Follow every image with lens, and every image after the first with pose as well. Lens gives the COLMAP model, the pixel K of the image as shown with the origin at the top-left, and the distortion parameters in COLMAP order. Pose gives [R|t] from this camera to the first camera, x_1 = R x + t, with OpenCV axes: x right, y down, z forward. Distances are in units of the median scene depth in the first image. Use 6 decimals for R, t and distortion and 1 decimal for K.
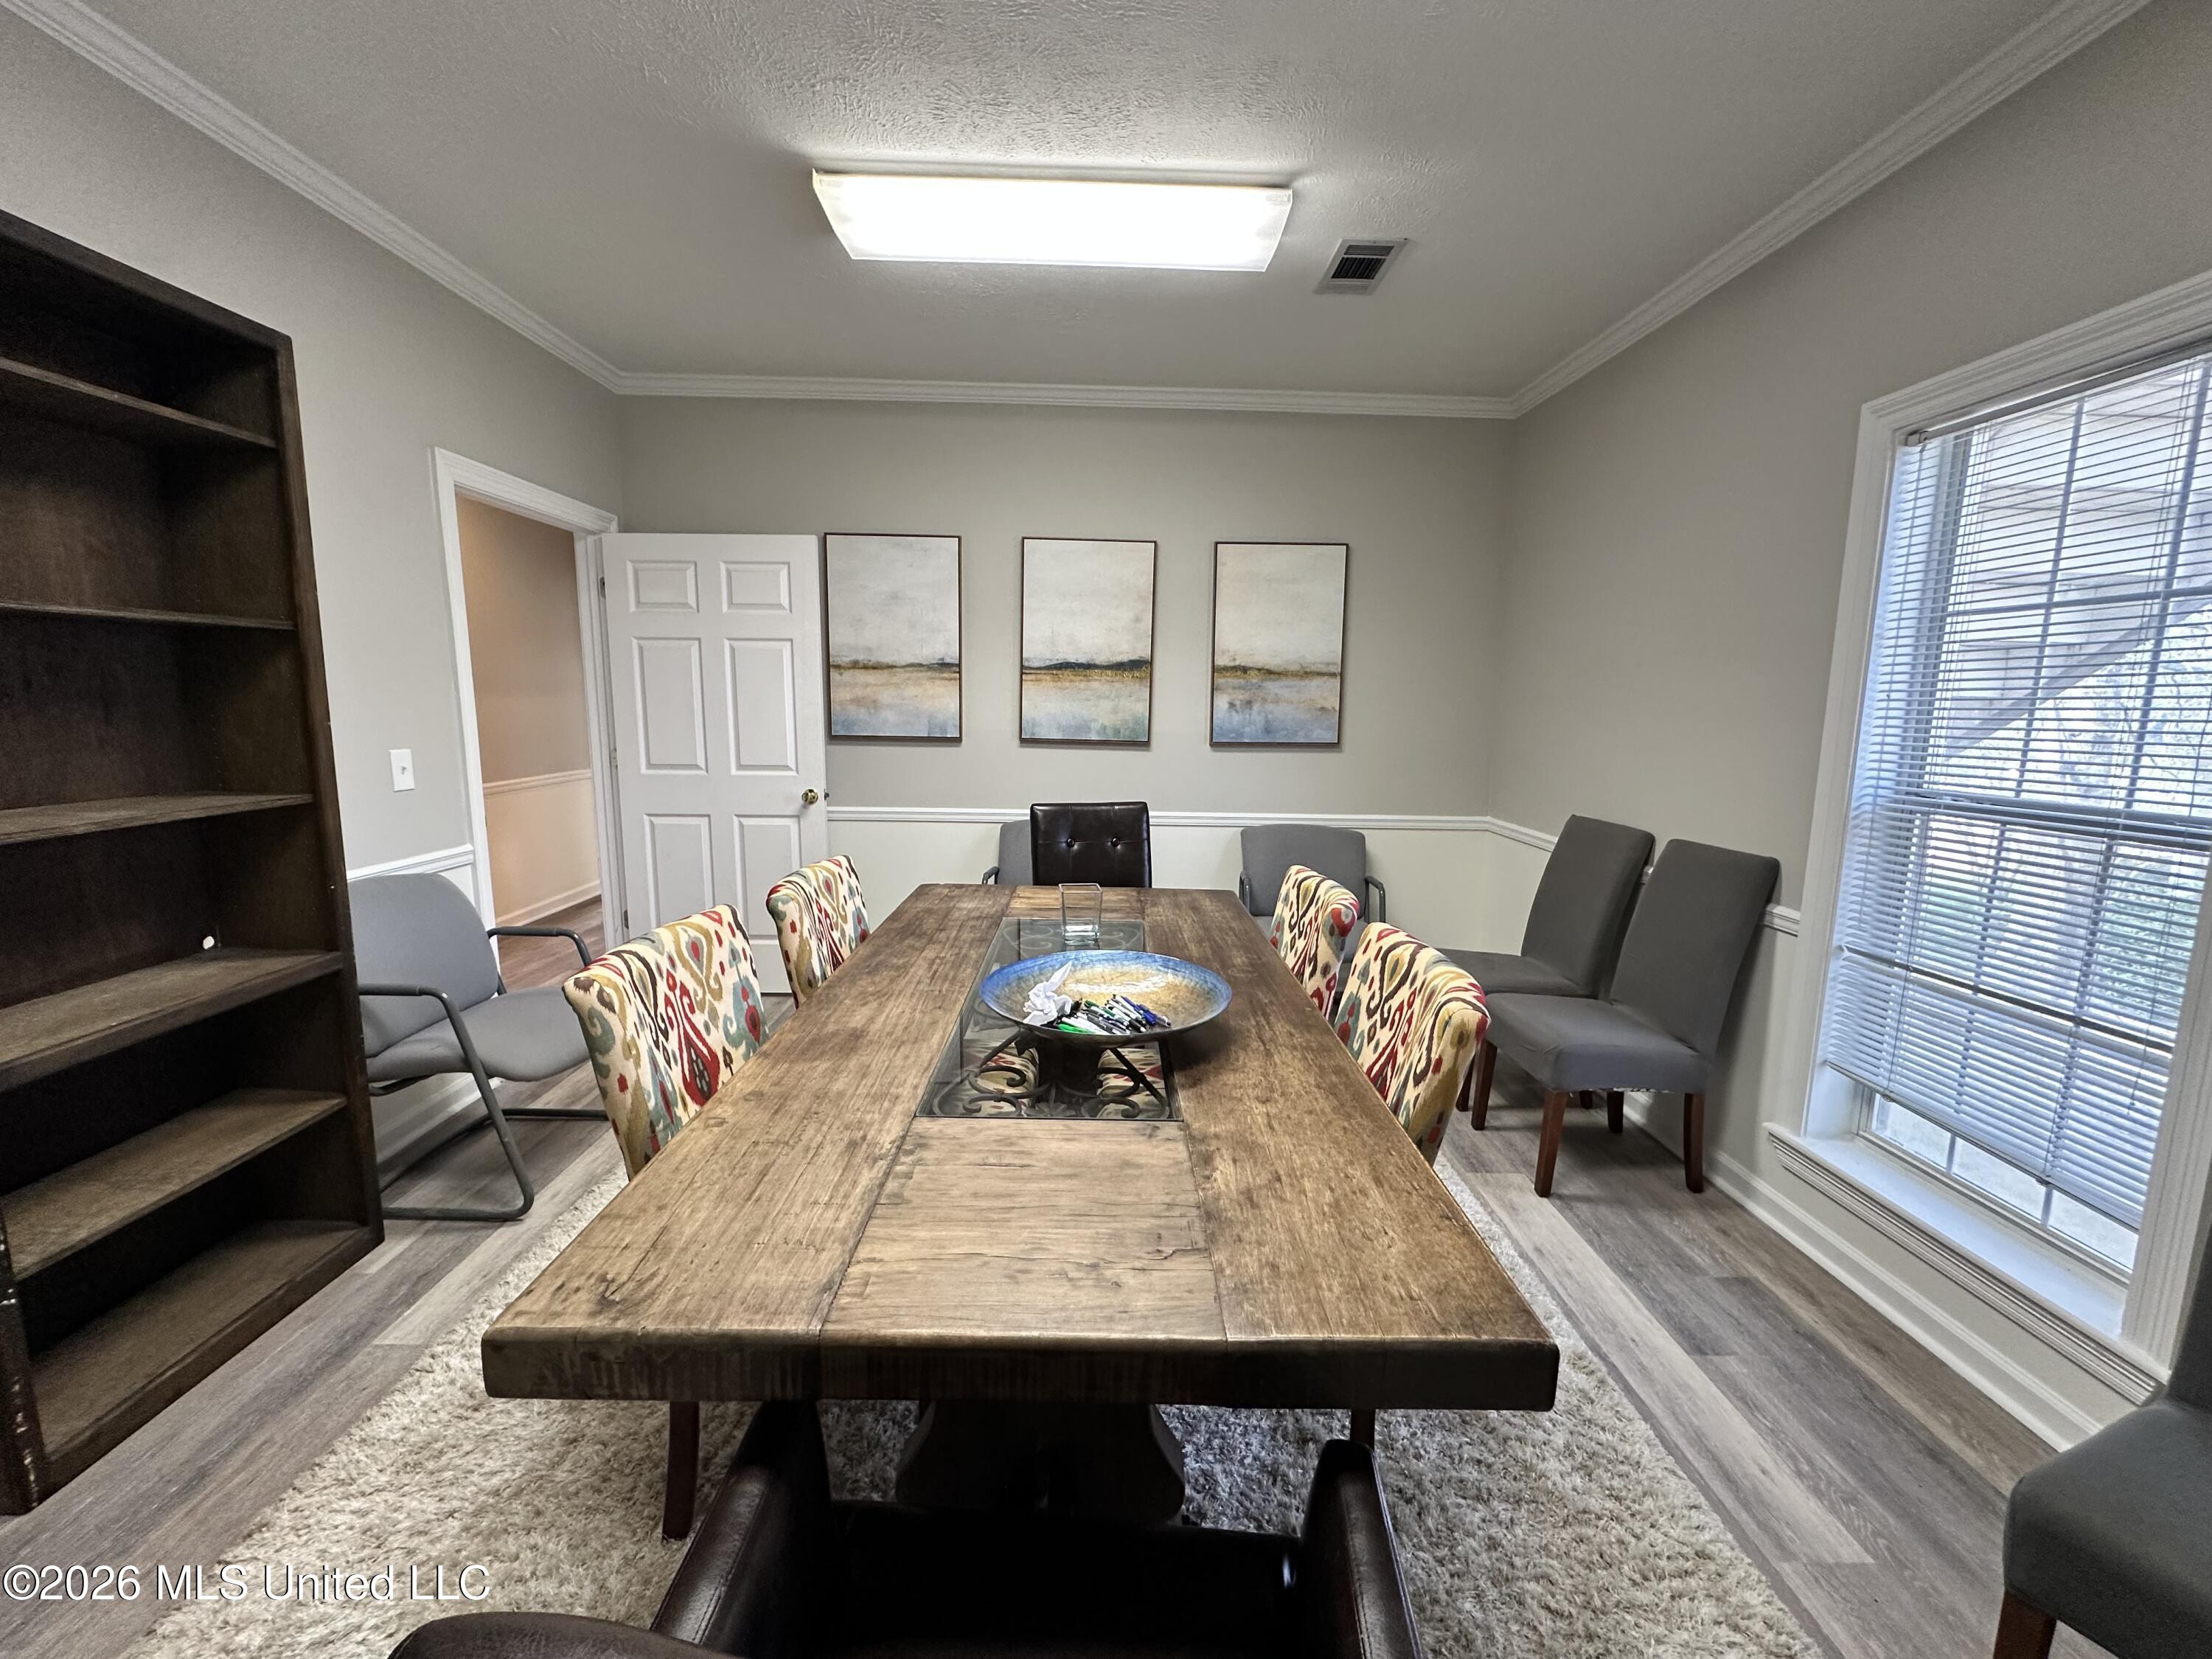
lens RADIAL K [[880.1, 0, 1105.3], [0, 880.1, 828.5], [0, 0, 1]] dist [-0.003756, 0.000776]
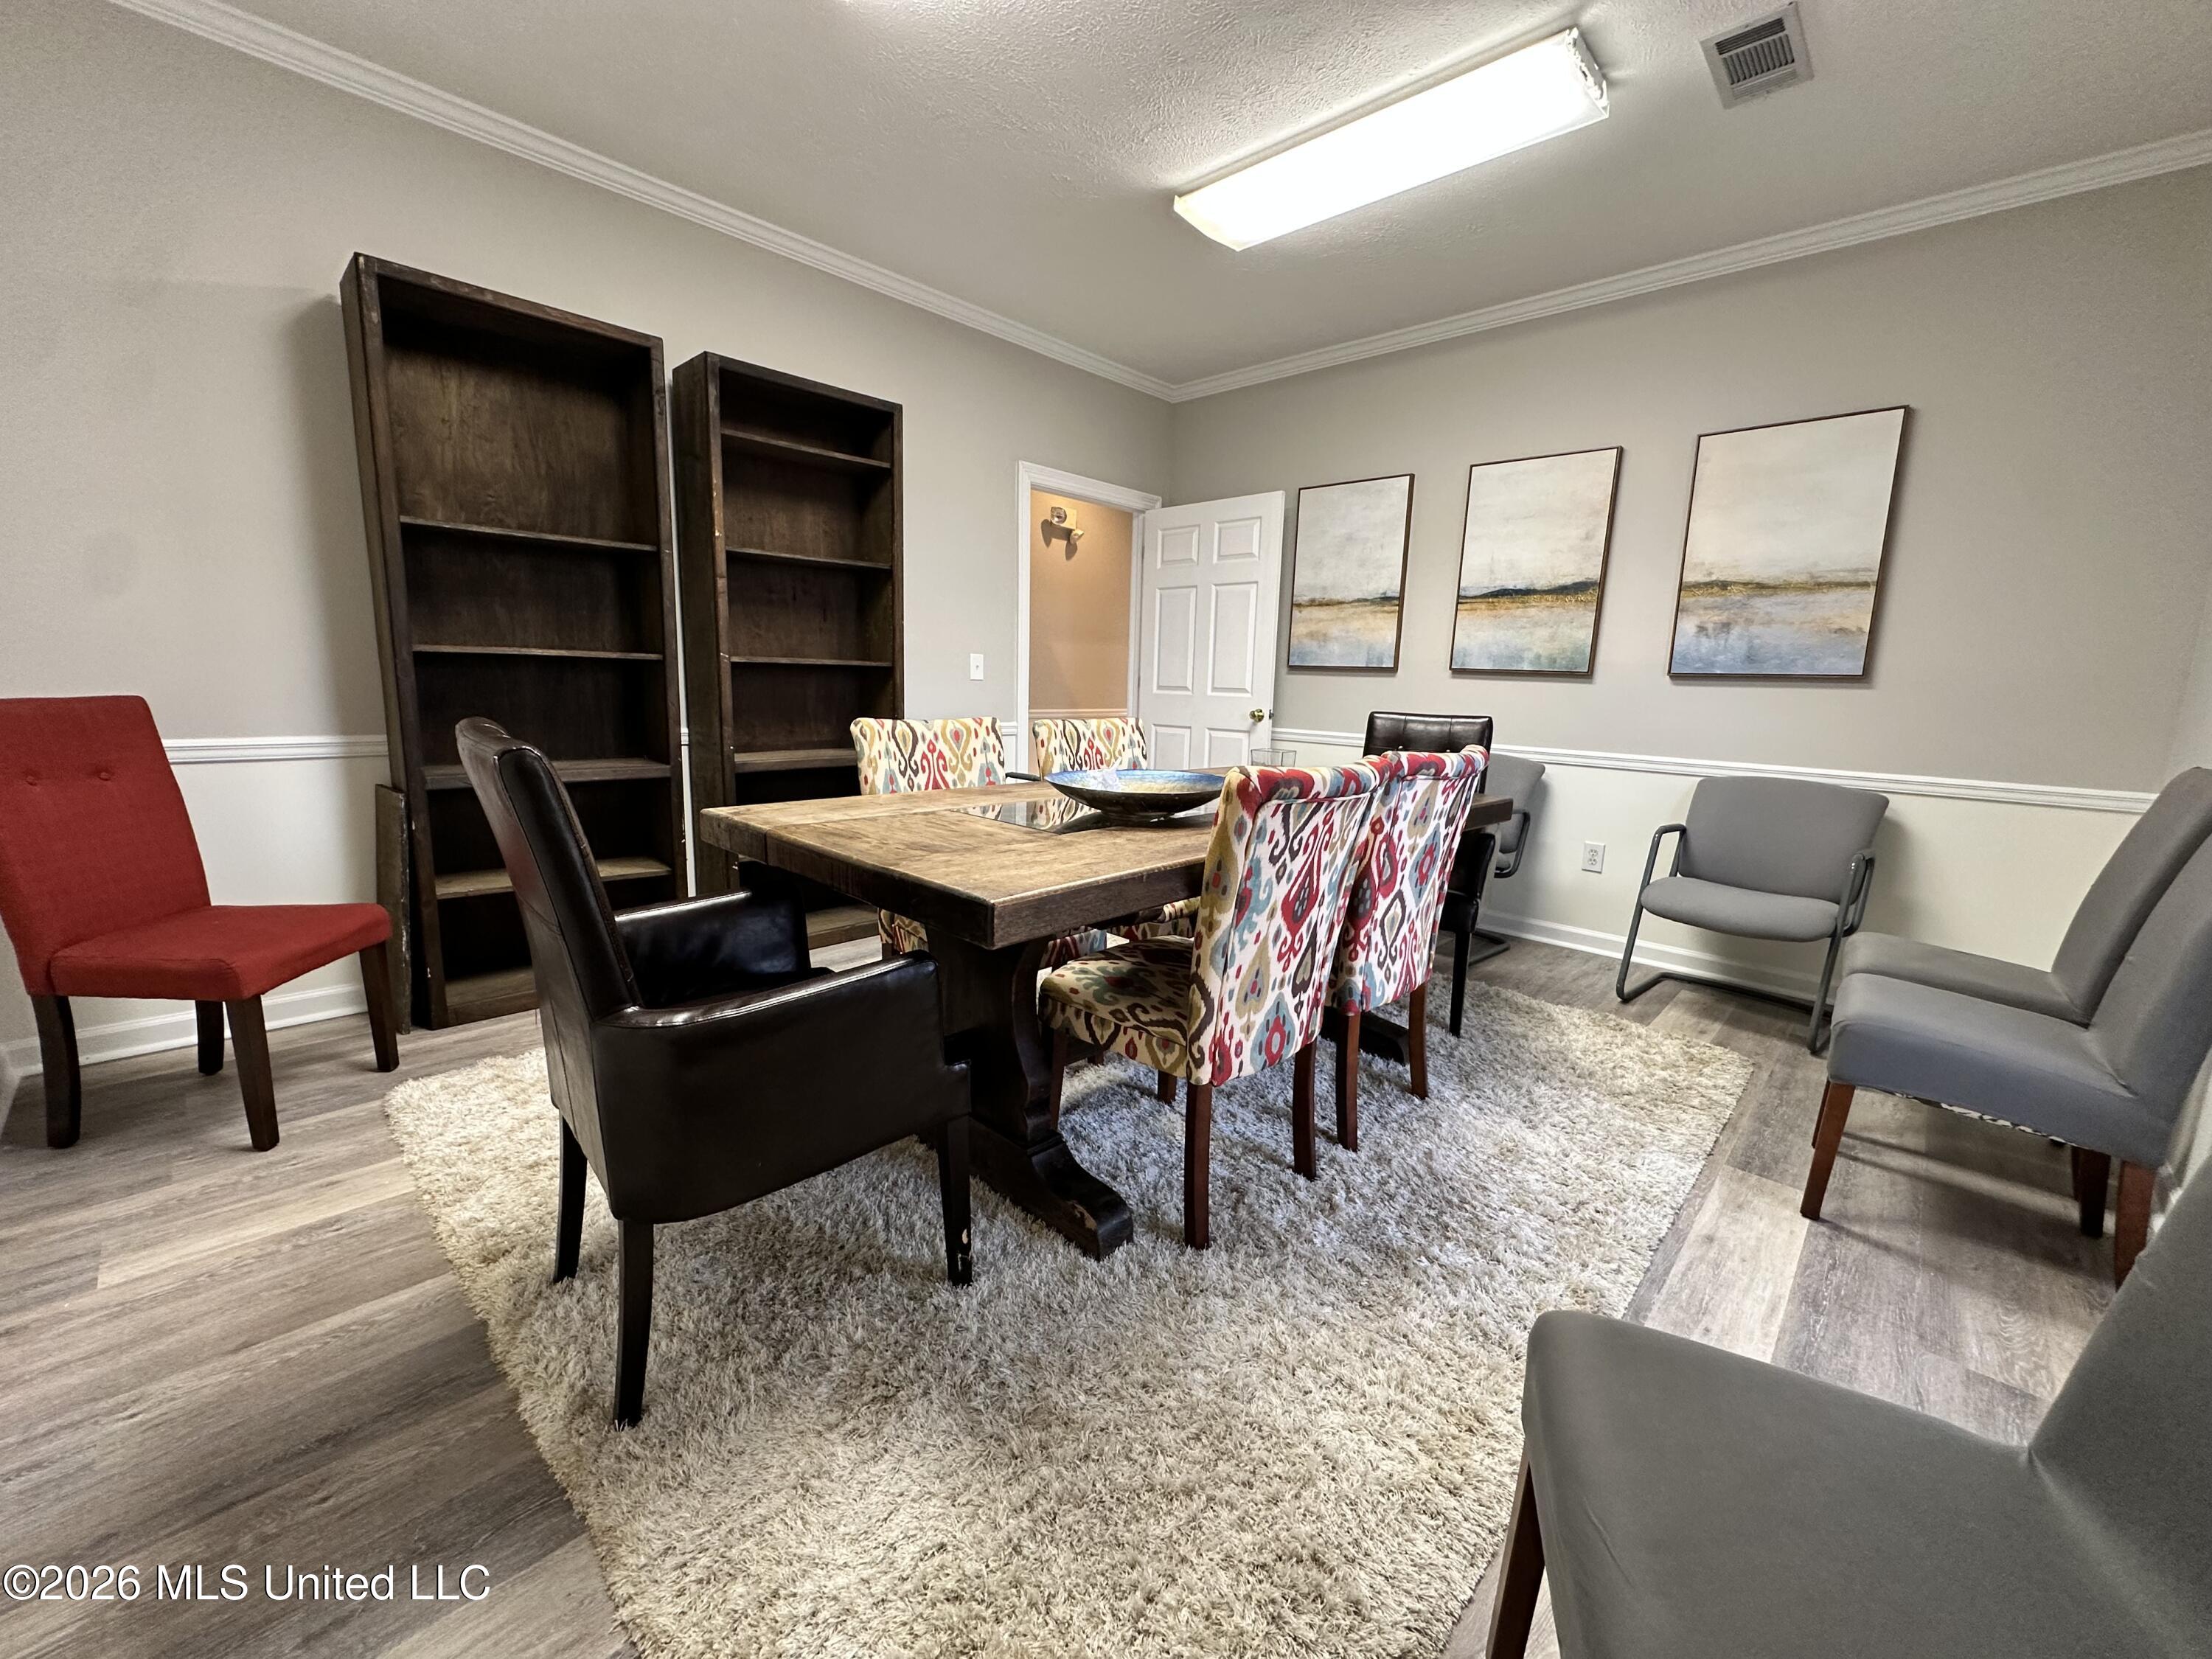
lens RADIAL K [[880.1, 0, 1106.7], [0, 880.1, 828.7], [0, 0, 1]] dist [-0.003756, 0.000776]
pose [[0.714477, 0.125251, -0.688356, 0.343692], [-0.121521, 0.991108, 0.054206, 0.073629], [0.689024, 0.044921, 0.723345, 0.009347]]
